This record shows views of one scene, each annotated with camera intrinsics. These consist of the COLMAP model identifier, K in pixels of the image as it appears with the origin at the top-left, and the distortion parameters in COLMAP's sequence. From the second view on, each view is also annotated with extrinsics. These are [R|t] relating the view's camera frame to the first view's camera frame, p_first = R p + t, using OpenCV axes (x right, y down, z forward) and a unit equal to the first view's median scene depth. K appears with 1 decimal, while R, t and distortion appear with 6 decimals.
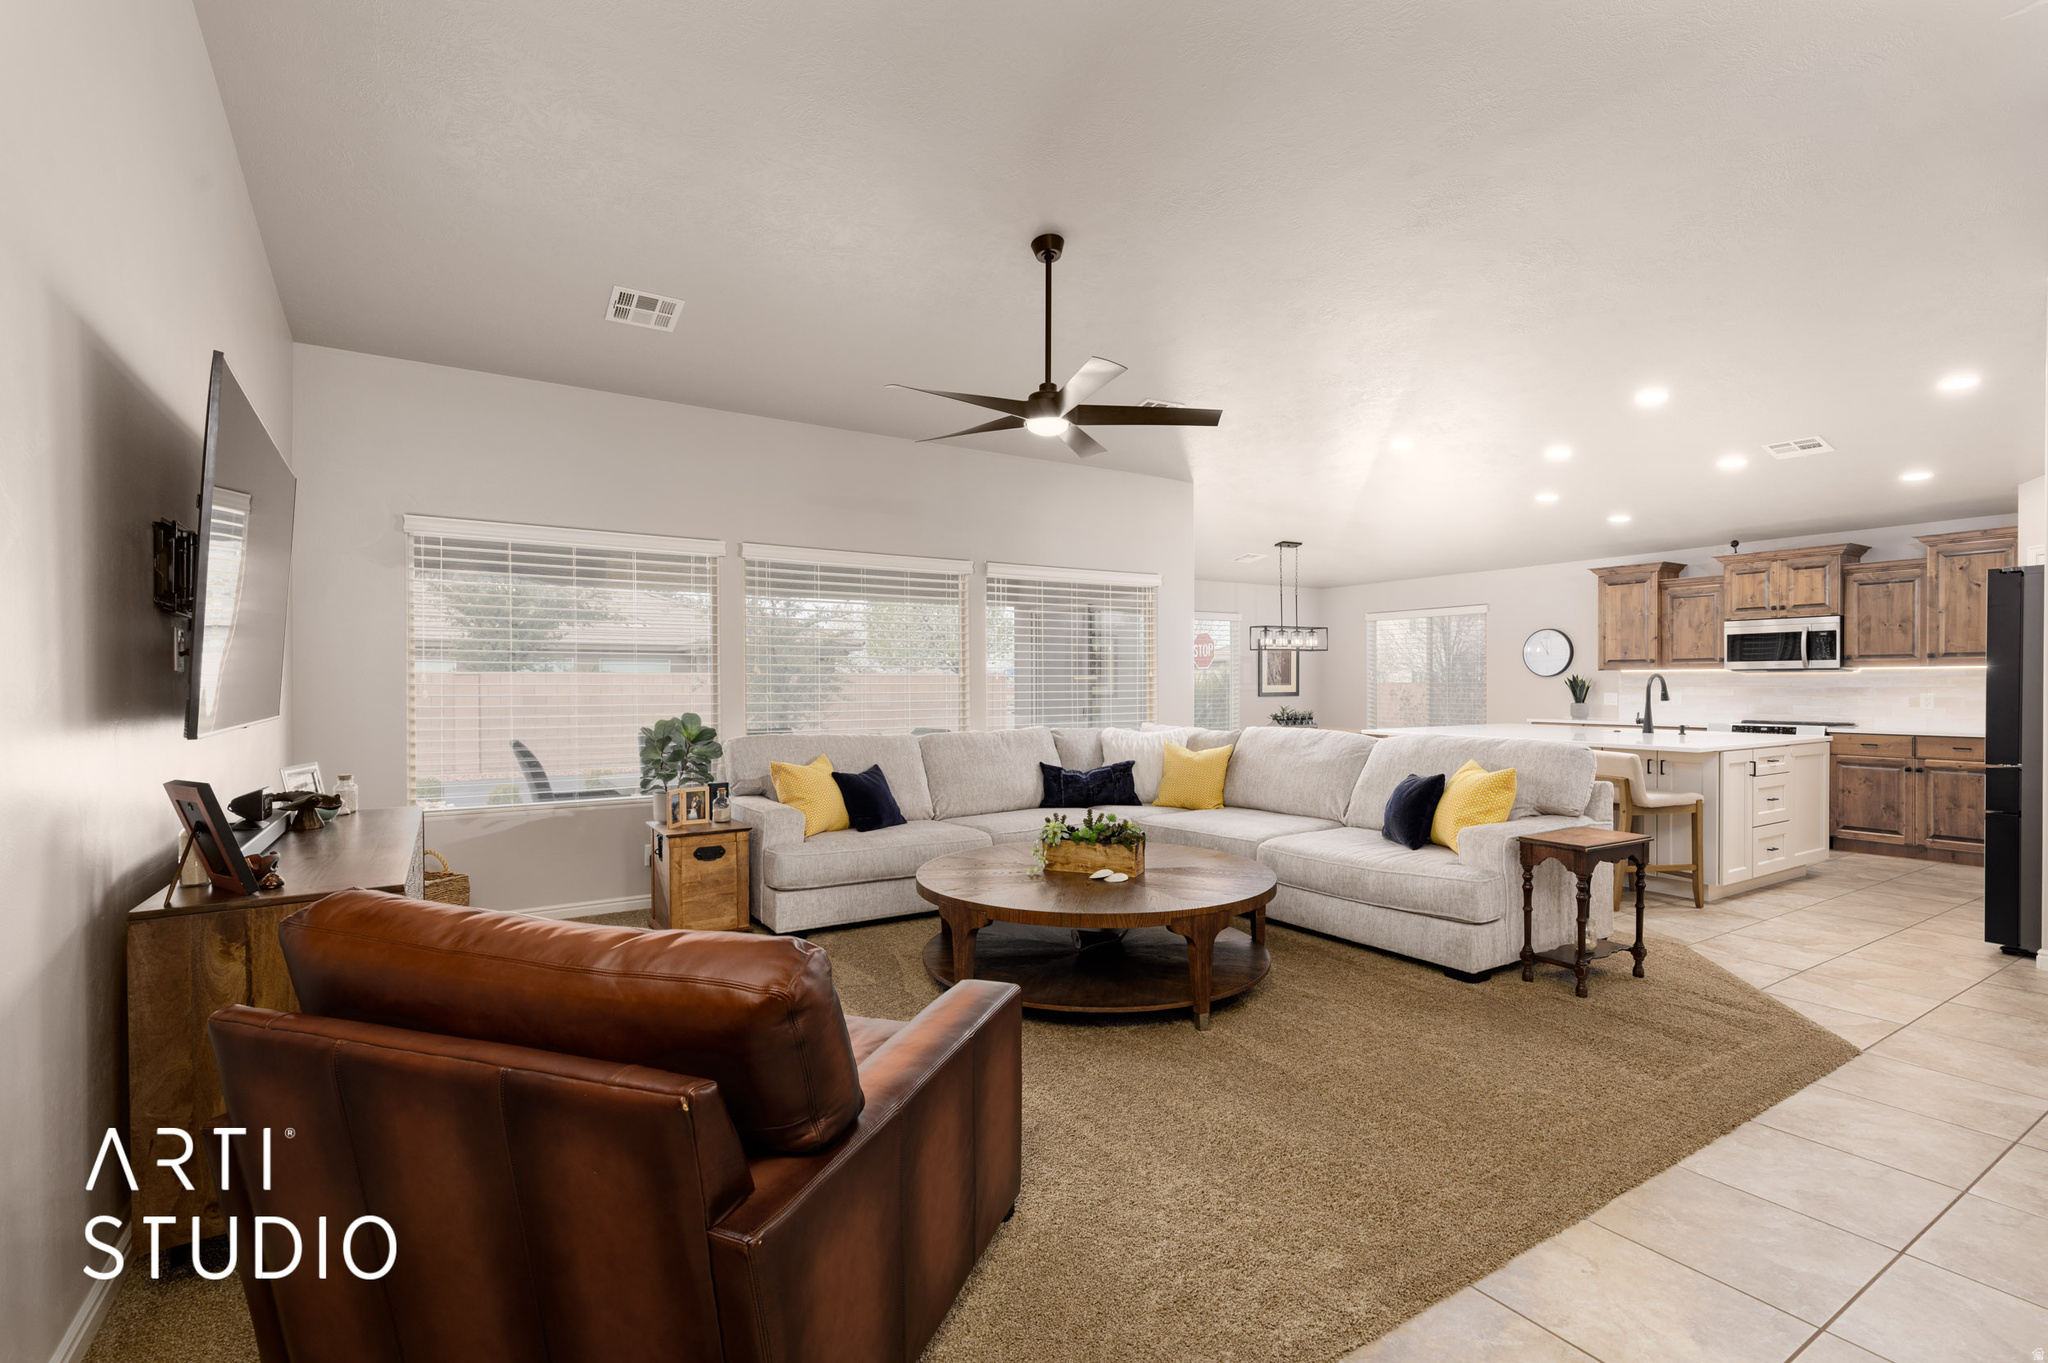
lens RADIAL K [[919.2, 0, 1030.0], [0, 919.2, 686.7], [0, 0, 1]] dist [0.008002, -0.000380]
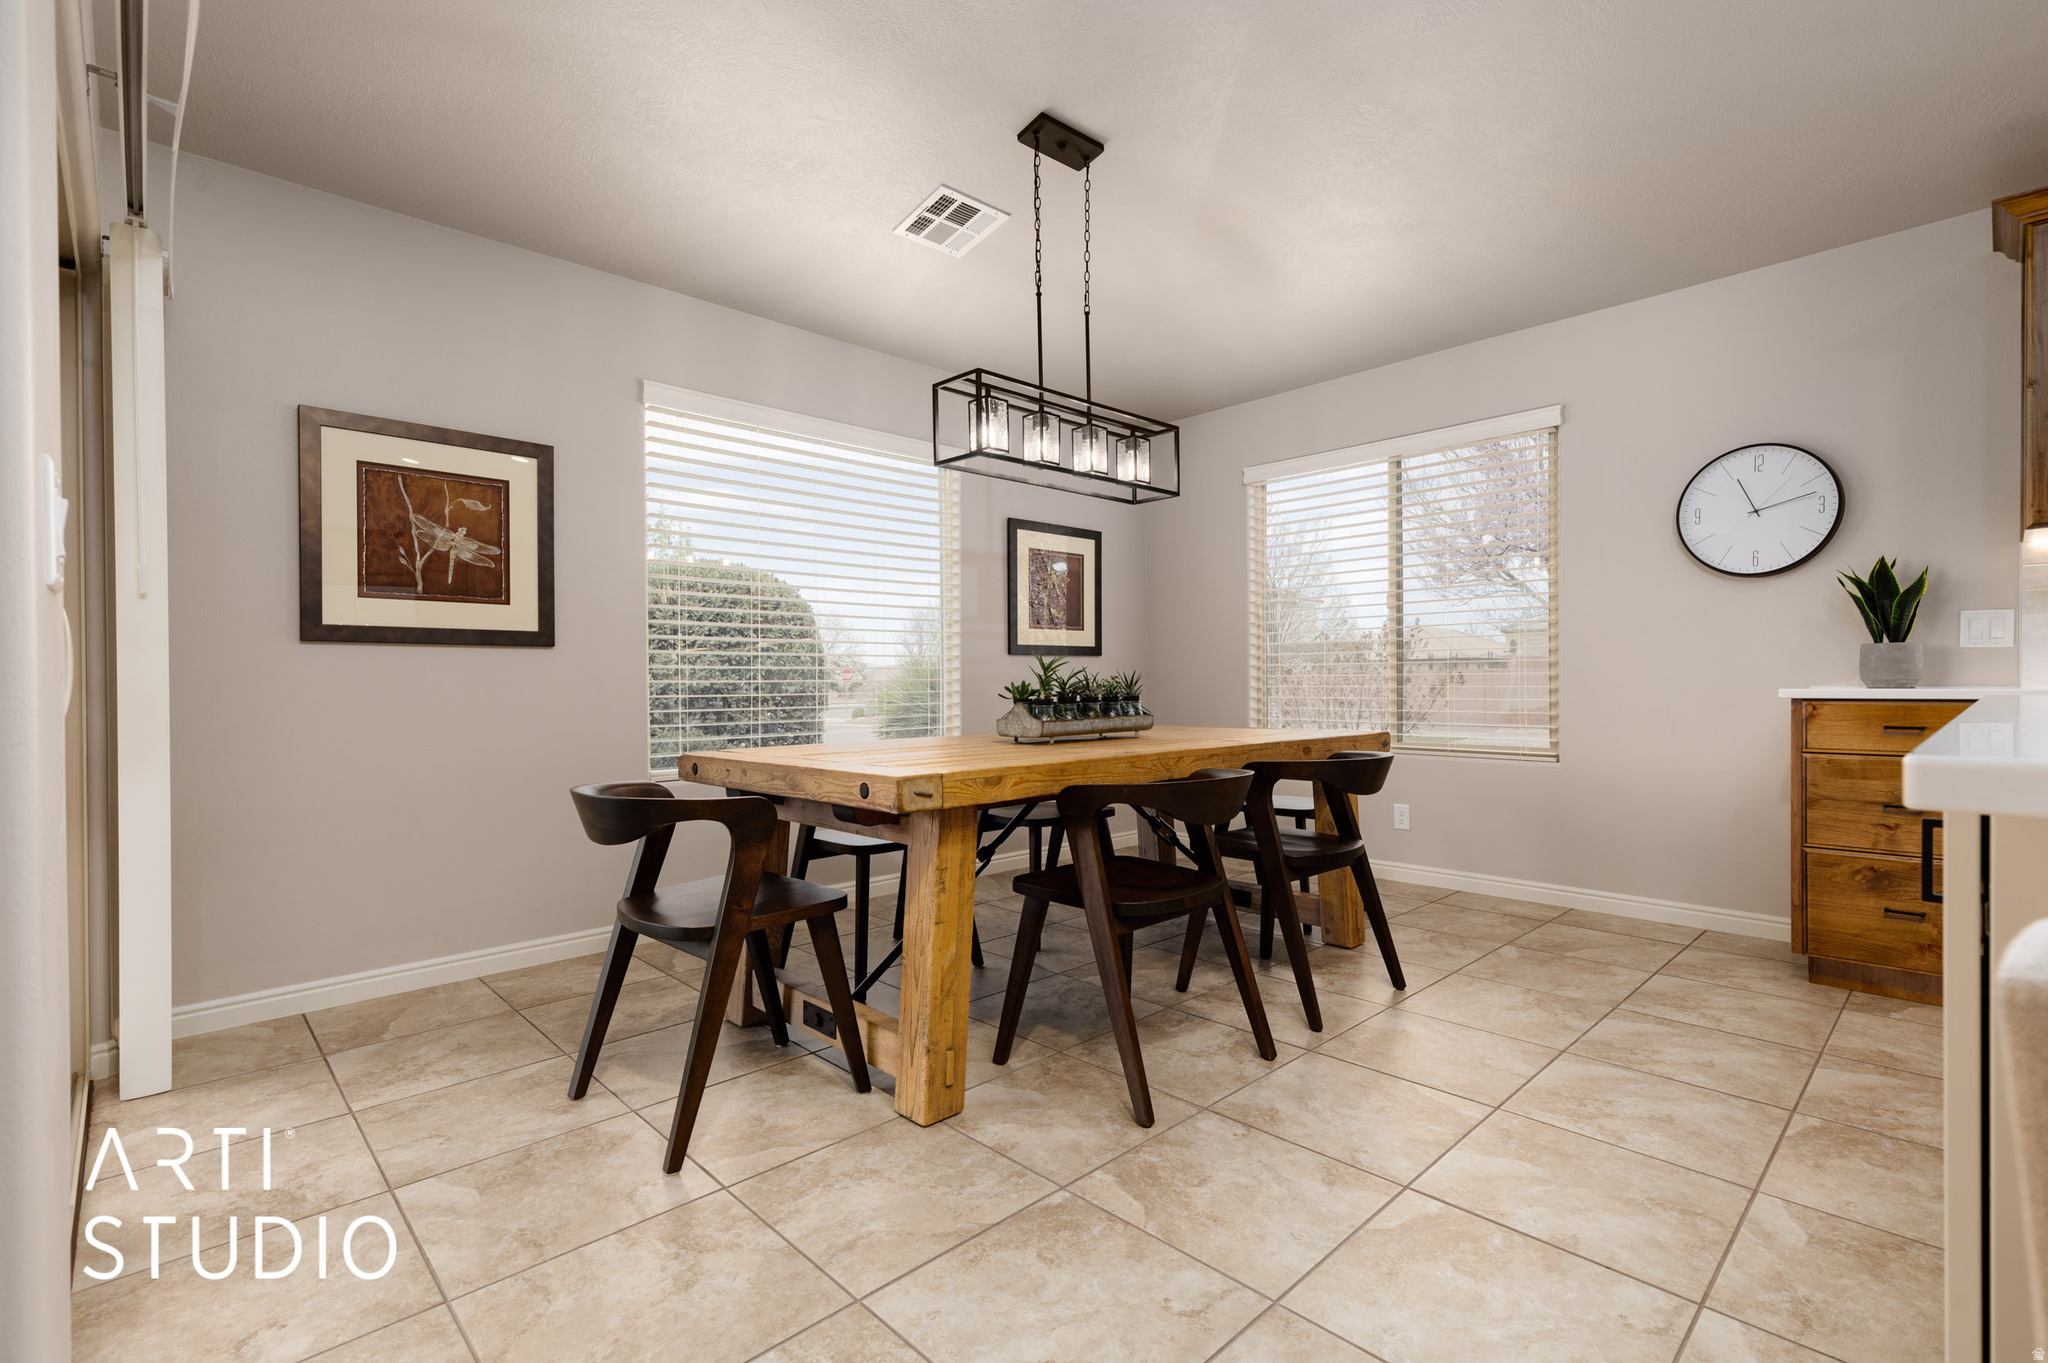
lens RADIAL K [[919.2, 0, 1030.0], [0, 919.2, 686.7], [0, 0, 1]] dist [0.008002, -0.000380]
pose [[0.979872, -0.003754, 0.199590, 0.241977], [0.003752, 0.999993, 0.000391, 0.036220], [-0.199590, 0.000366, 0.979879, 0.814086]]
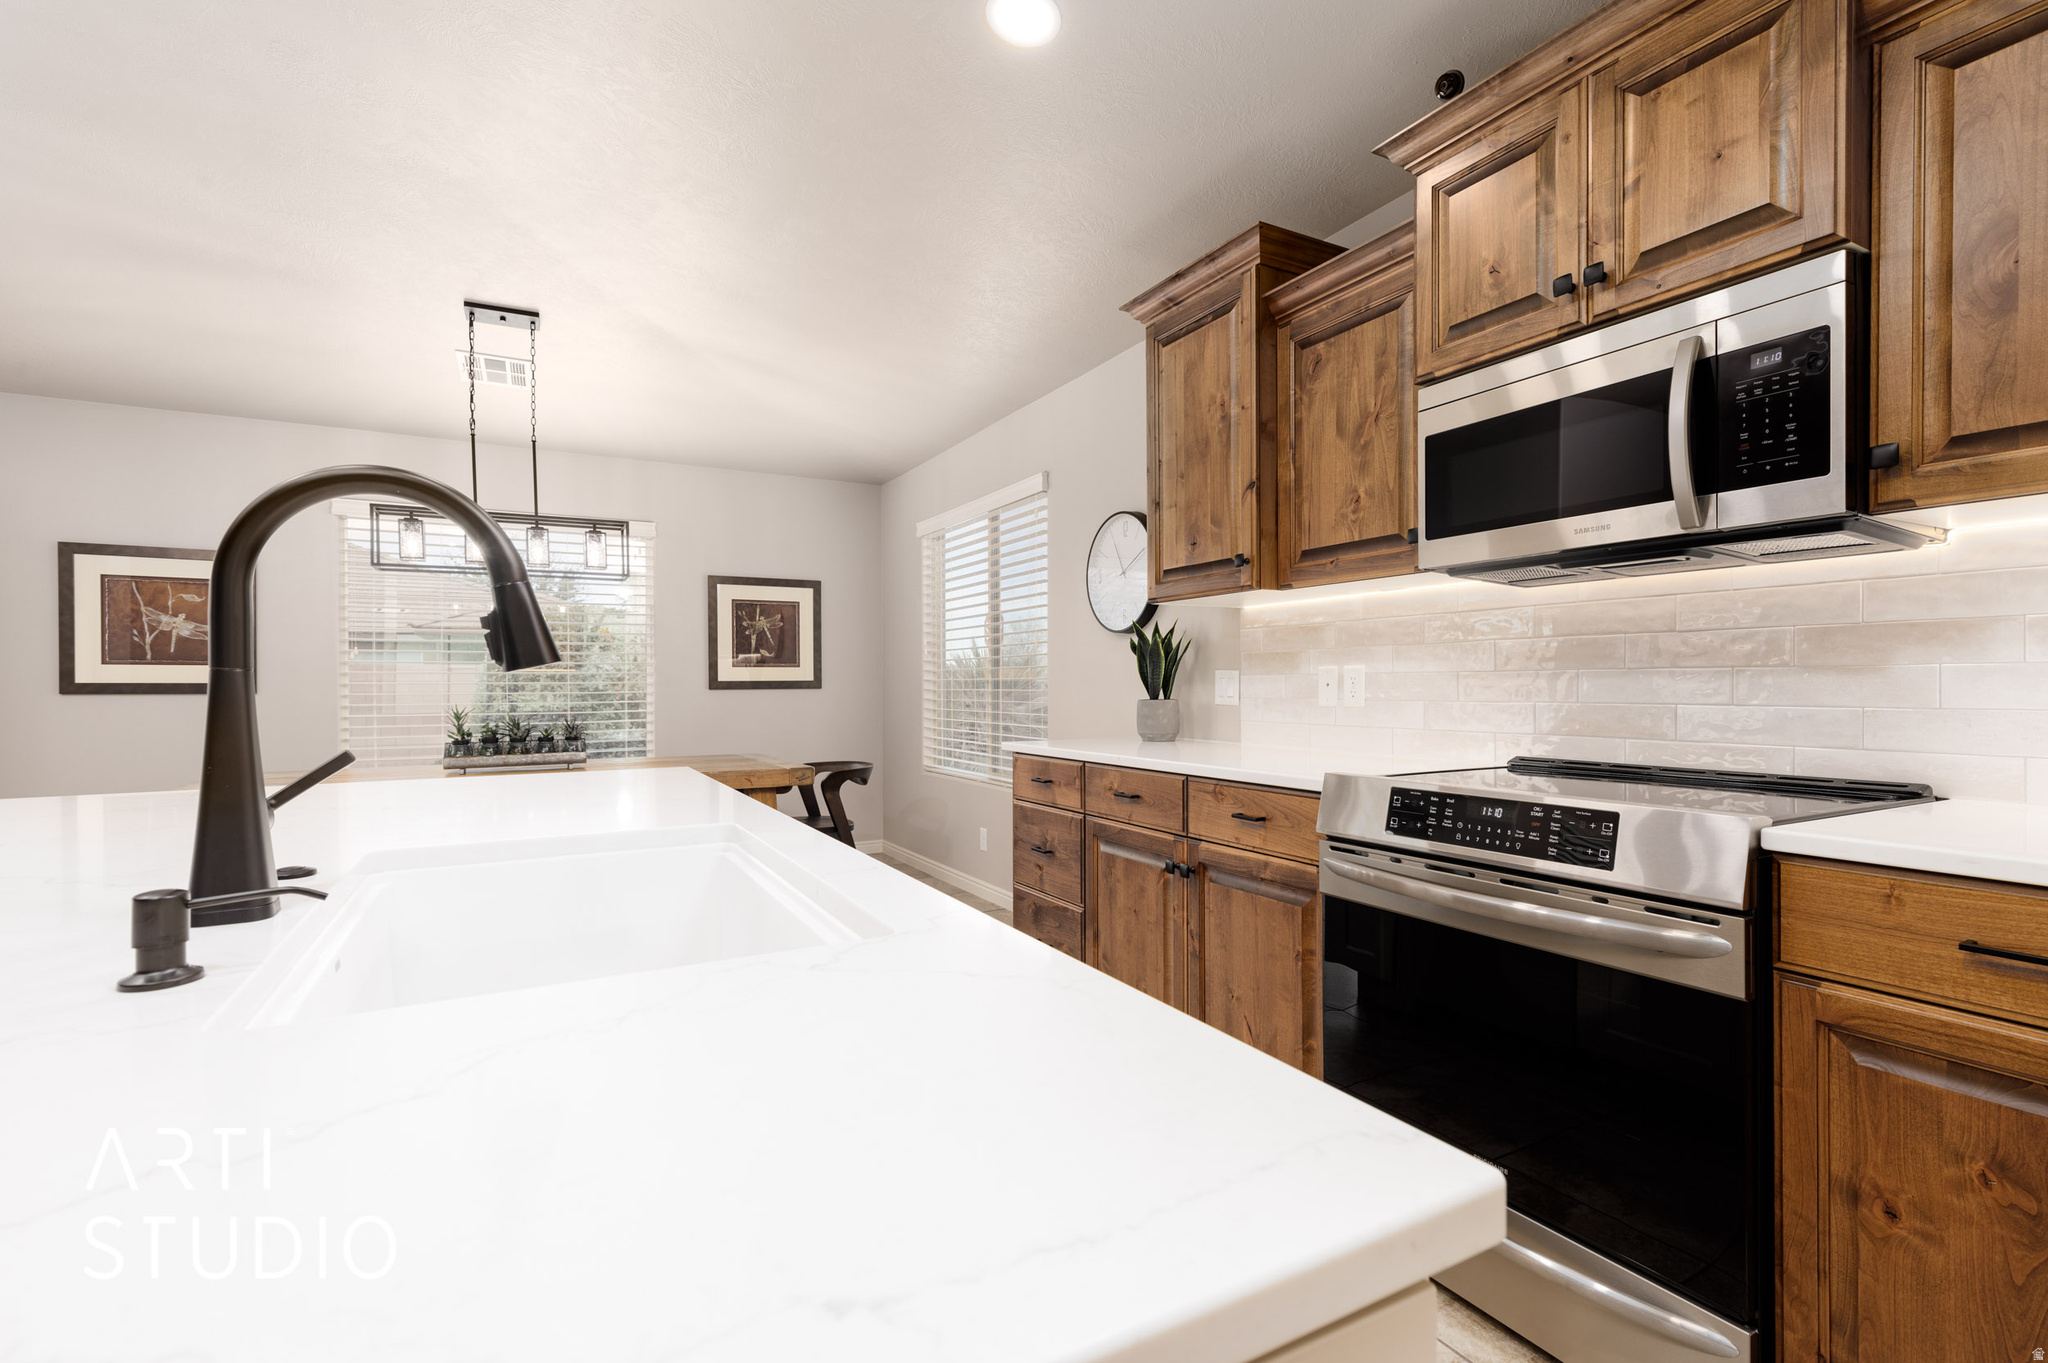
lens RADIAL K [[919.2, 0, 1030.0], [0, 919.2, 686.7], [0, 0, 1]] dist [0.008002, -0.000380]
pose [[0.998217, 0.000435, -0.059693, 0.634906], [-0.000608, 0.999996, -0.002879, 0.015339], [0.059692, 0.002911, 0.998213, 0.704814]]
